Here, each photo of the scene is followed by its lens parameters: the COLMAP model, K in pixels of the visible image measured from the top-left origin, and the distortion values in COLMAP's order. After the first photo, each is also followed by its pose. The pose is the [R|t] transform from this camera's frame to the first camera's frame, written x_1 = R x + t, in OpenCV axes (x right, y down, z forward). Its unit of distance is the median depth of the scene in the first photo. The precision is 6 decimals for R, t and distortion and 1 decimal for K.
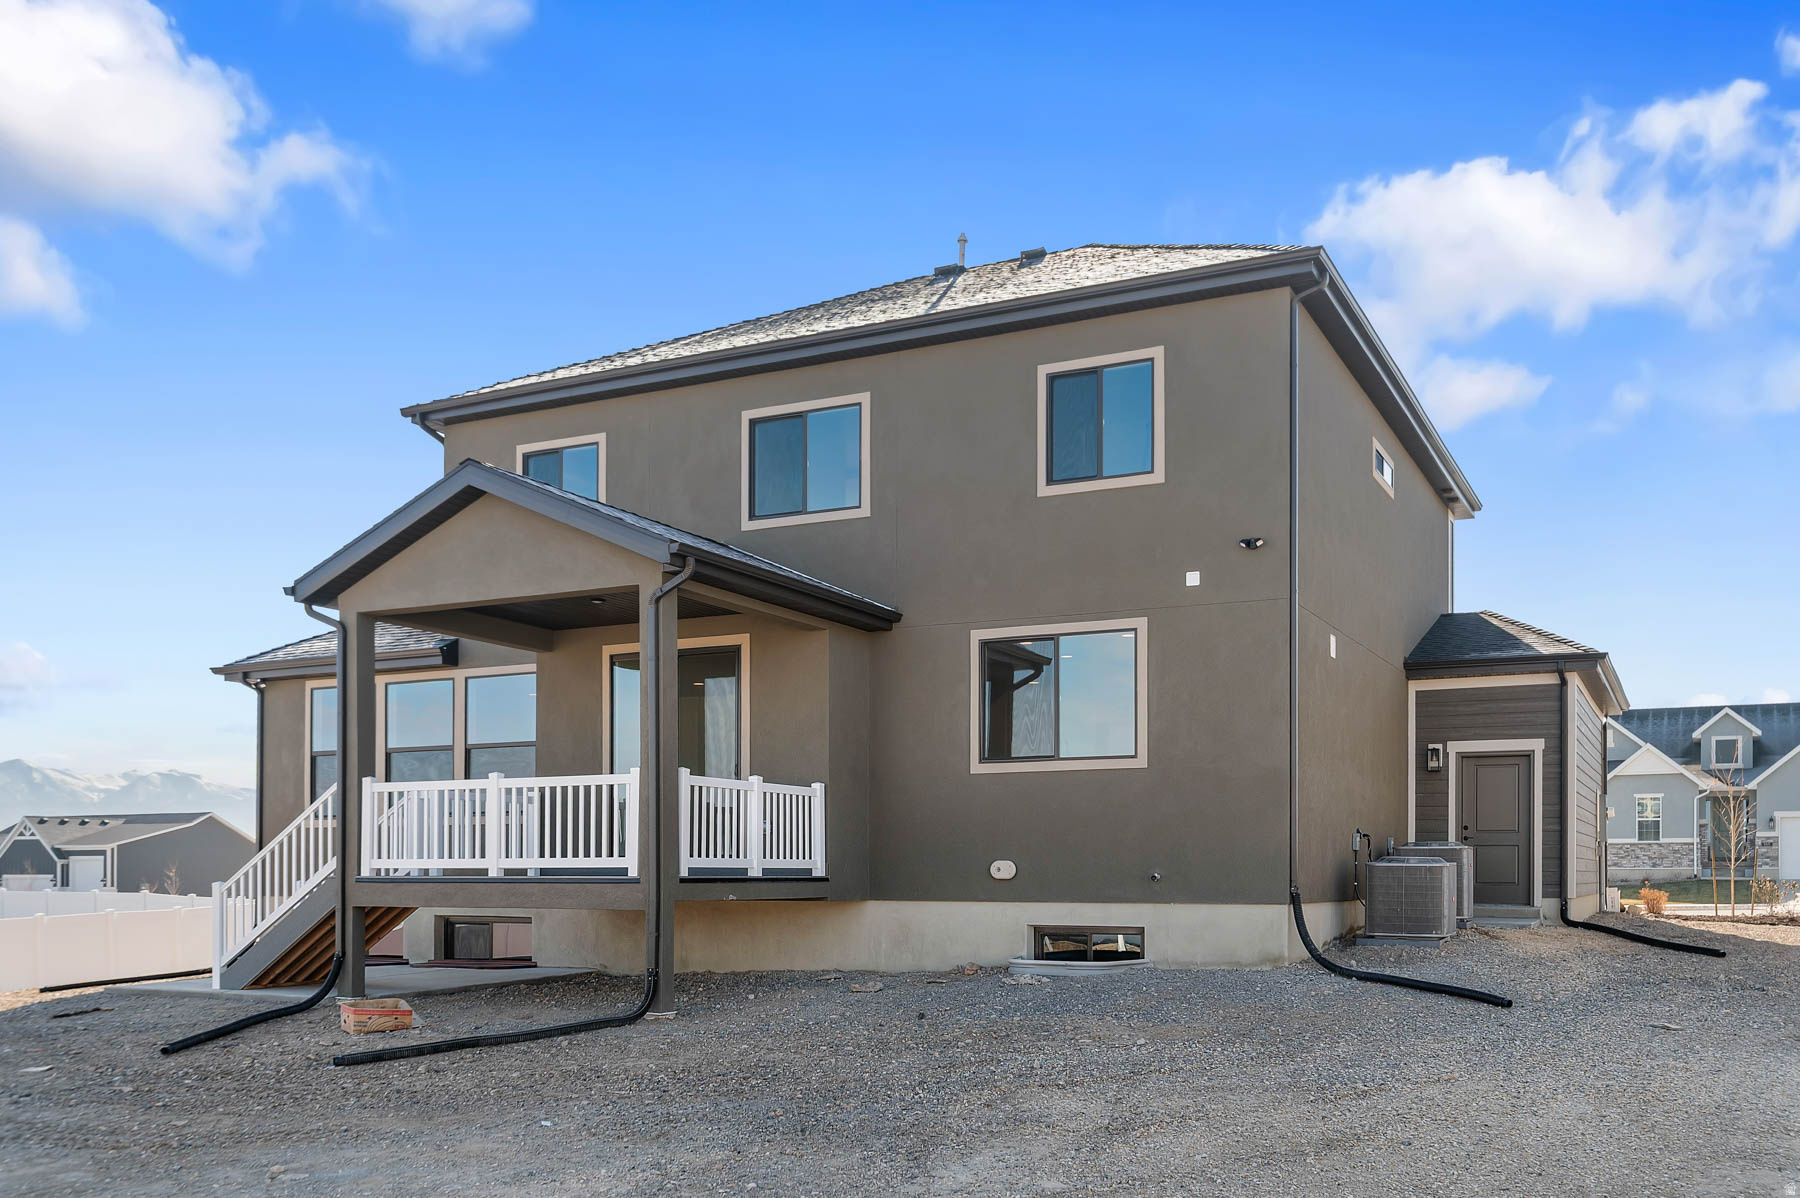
lens RADIAL K [[1582.1, 0, 900.0], [0, 1582.1, 599.0], [0, 0, 1]] dist [0.005421, -0.005102]
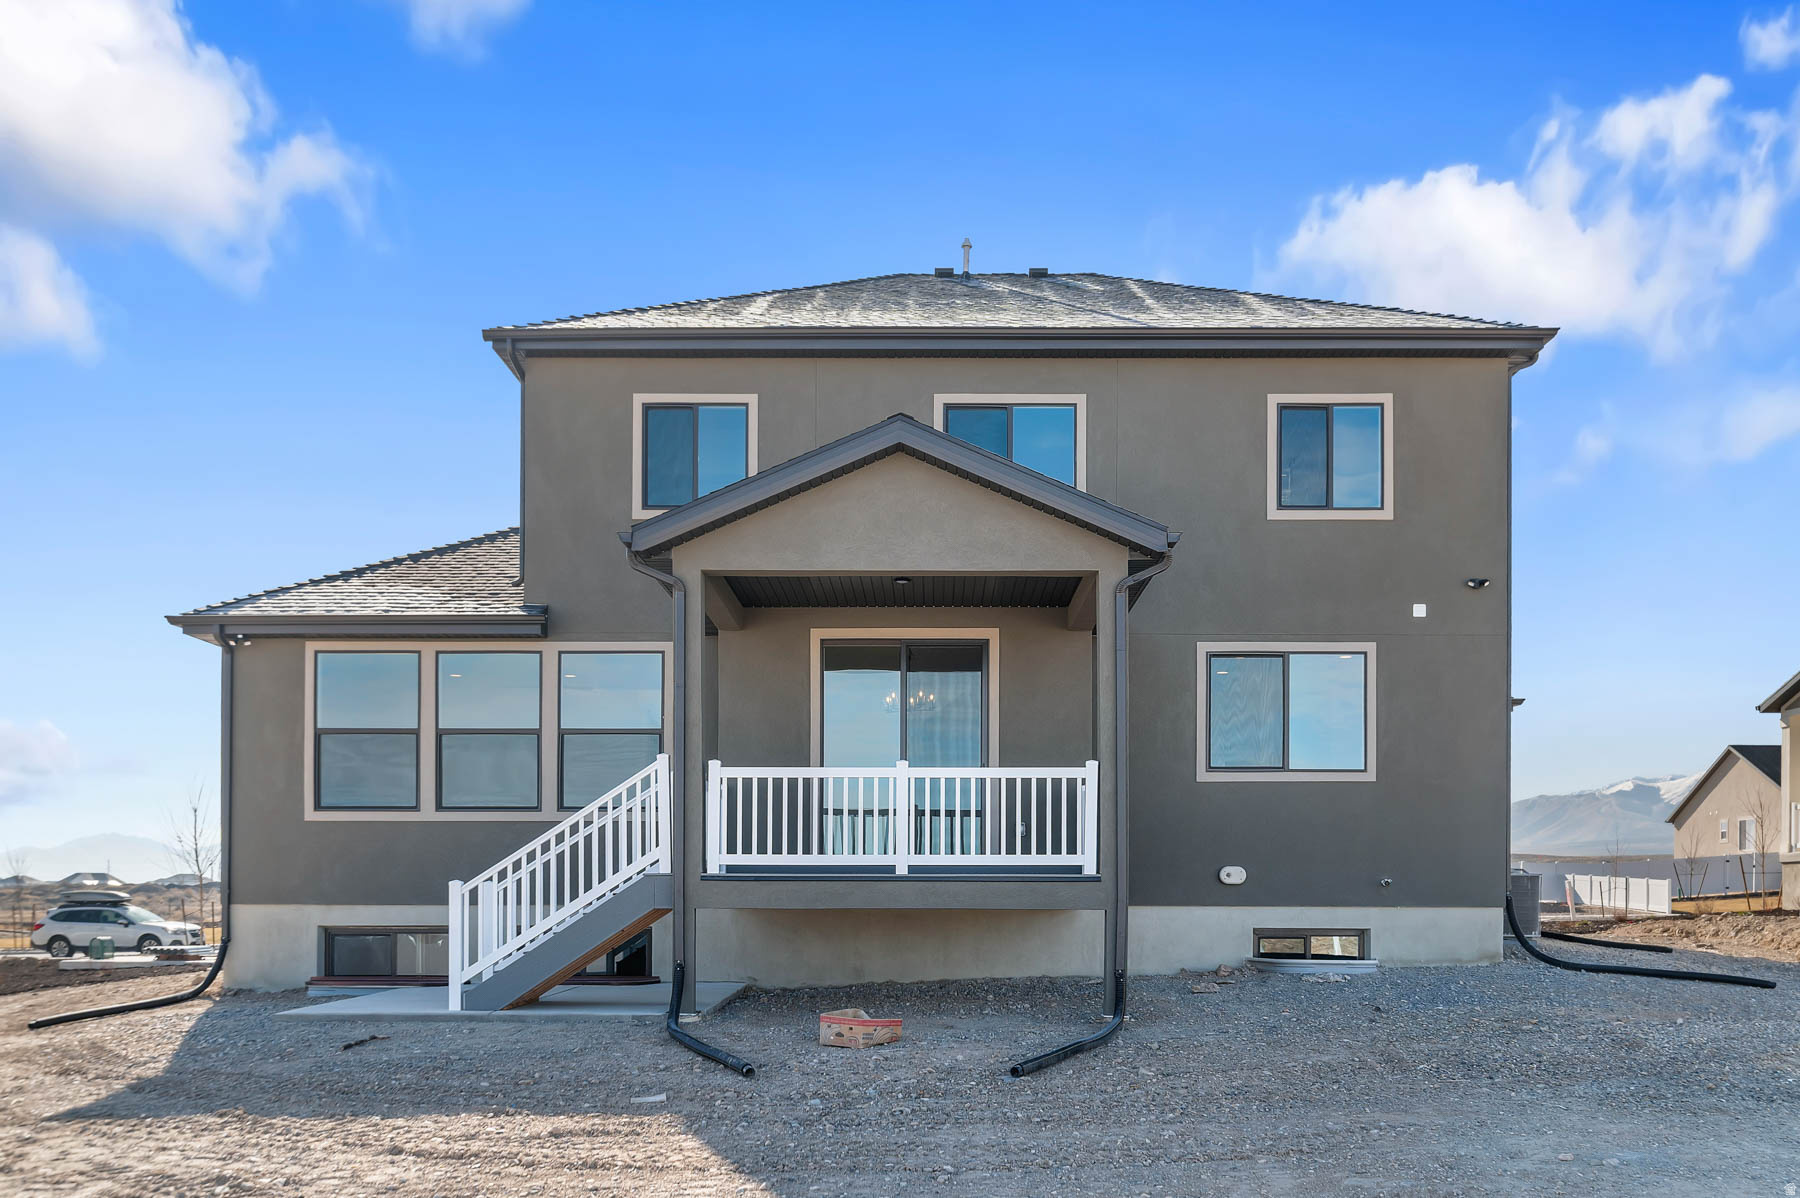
lens RADIAL K [[1582.1, 0, 900.0], [0, 1582.1, 599.0], [0, 0, 1]] dist [0.005421, -0.005102]
pose [[0.899108, 0.085447, 0.429306, -0.593492], [-0.078732, 0.996336, -0.033415, 0.043088], [-0.430588, -0.003756, 0.902541, 0.161044]]
